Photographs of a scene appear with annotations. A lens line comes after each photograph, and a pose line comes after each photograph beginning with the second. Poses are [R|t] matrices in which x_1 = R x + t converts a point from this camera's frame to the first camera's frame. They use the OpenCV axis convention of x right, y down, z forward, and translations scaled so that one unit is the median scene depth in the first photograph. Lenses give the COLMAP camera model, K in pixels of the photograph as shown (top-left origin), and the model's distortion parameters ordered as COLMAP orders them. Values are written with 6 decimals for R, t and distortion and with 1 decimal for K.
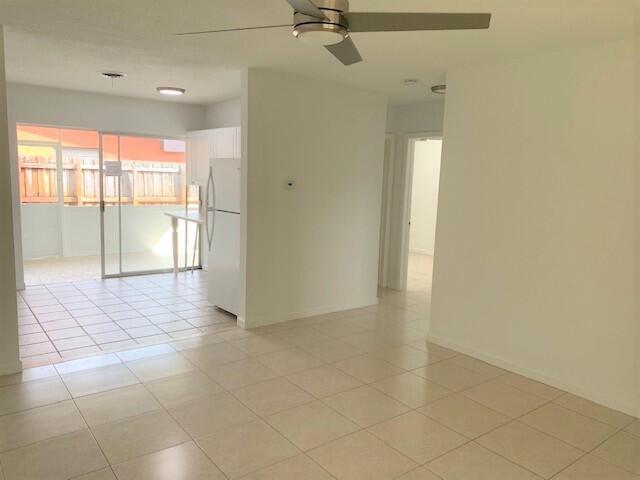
lens RADIAL K [[487.9, 0, 320.0], [0, 487.9, 240.0], [0, 0, 1]] dist [-0.001280, -0.000959]
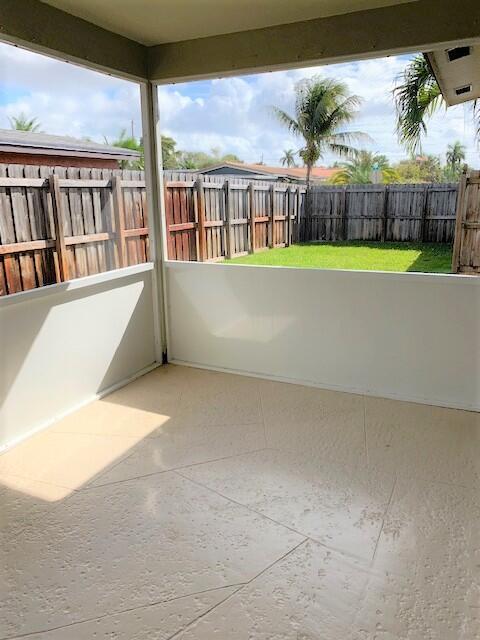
lens RADIAL K [[487.9, 0, 240.0], [0, 487.9, 320.0], [0, 0, 1]] dist [-0.001280, -0.000959]
pose [[0.451858, 0.192276, -0.871123, 0.164047], [-0.086896, 0.981339, 0.171529, -0.107655], [0.887848, -0.001810, 0.460134, 0.910142]]
